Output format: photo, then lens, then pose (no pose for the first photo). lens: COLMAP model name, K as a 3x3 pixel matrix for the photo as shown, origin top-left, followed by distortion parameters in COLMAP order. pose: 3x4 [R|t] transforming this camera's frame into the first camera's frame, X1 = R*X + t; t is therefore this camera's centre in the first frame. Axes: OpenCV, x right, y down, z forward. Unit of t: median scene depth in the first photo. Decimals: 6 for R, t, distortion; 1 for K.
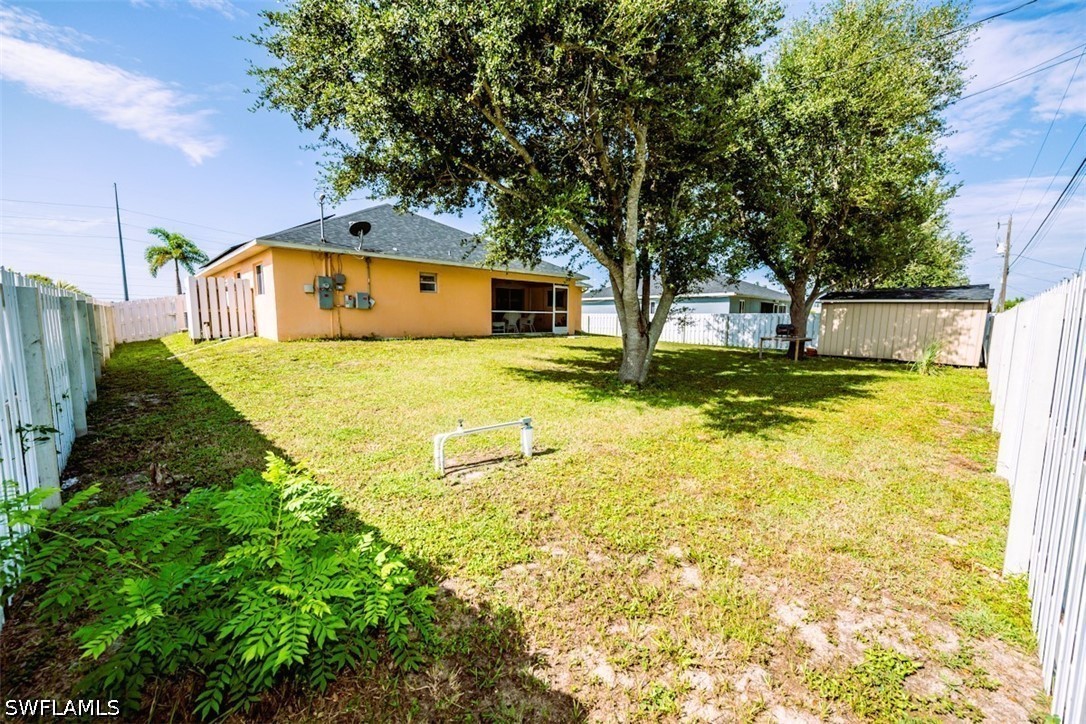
lens RADIAL K [[422.6, 0, 543.6], [0, 422.6, 367.1], [0, 0, 1]] dist [0.022940, -0.004600]
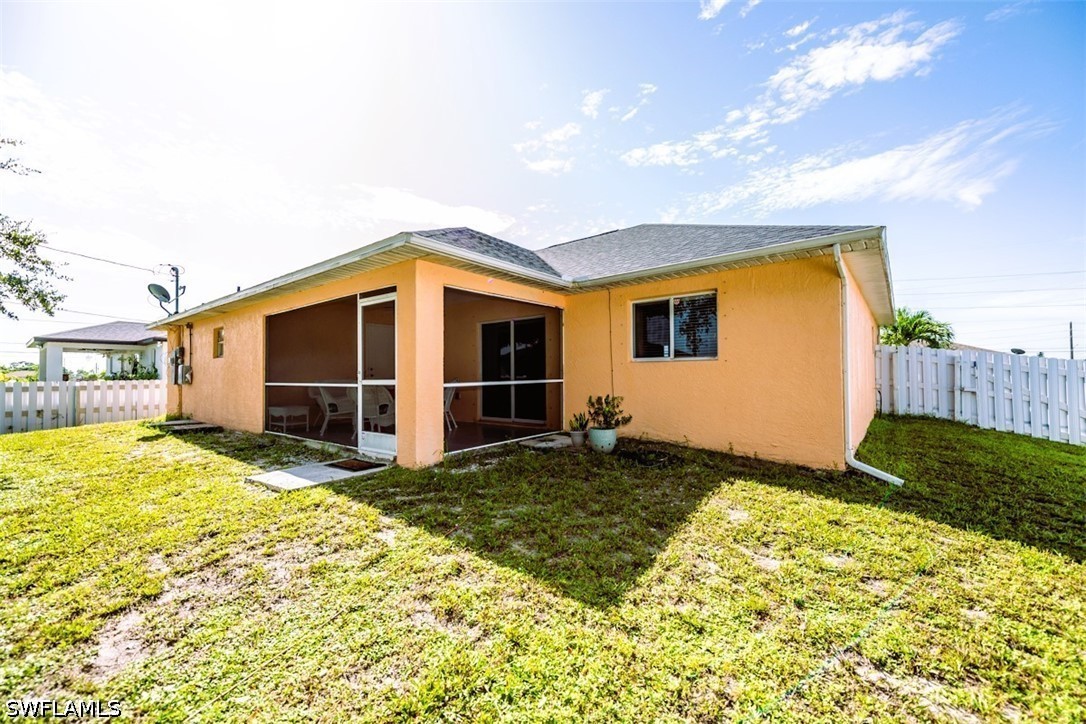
lens RADIAL K [[454.7, 0, 543.6], [0, 454.7, 367.7], [0, 0, 1]] dist [0.022814, -0.004194]
pose [[0.114430, -0.031810, -0.992922, 0.475652], [-0.108686, 0.993087, -0.044341, -0.179171], [0.987468, 0.112991, 0.110182, 1.387087]]
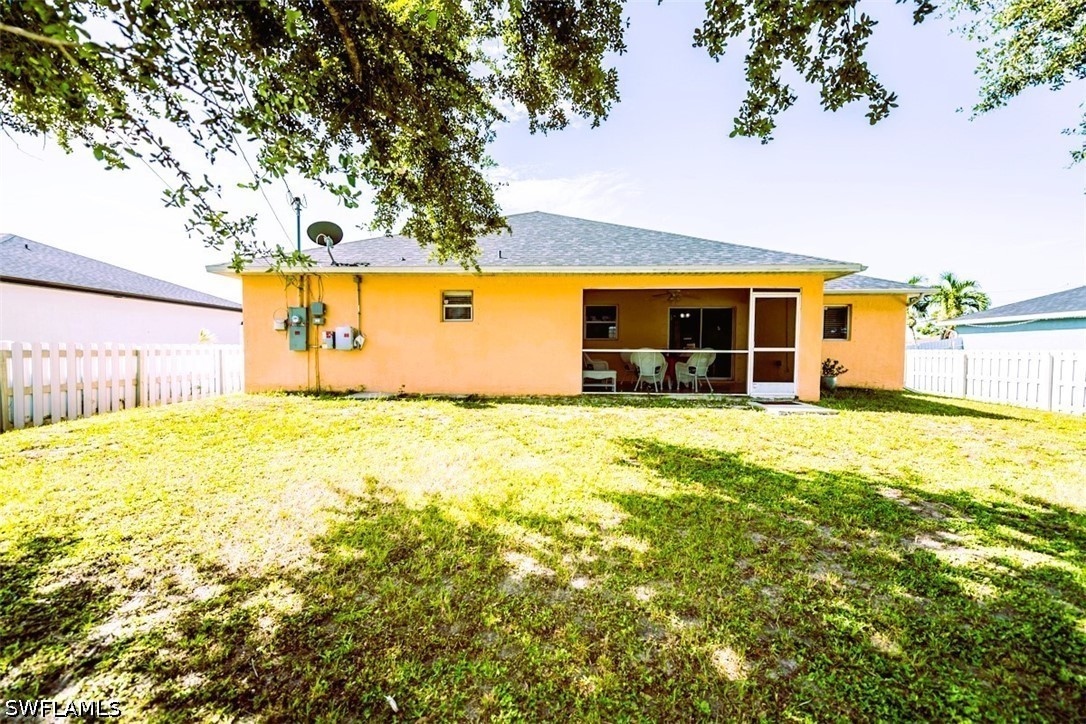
lens RADIAL K [[454.7, 0, 543.6], [0, 454.7, 367.7], [0, 0, 1]] dist [0.022814, -0.004194]
pose [[0.703334, 0.015347, -0.710694, 0.276545], [-0.080519, 0.995053, -0.058198, -0.081364], [0.706284, 0.098158, 0.701090, 0.627476]]
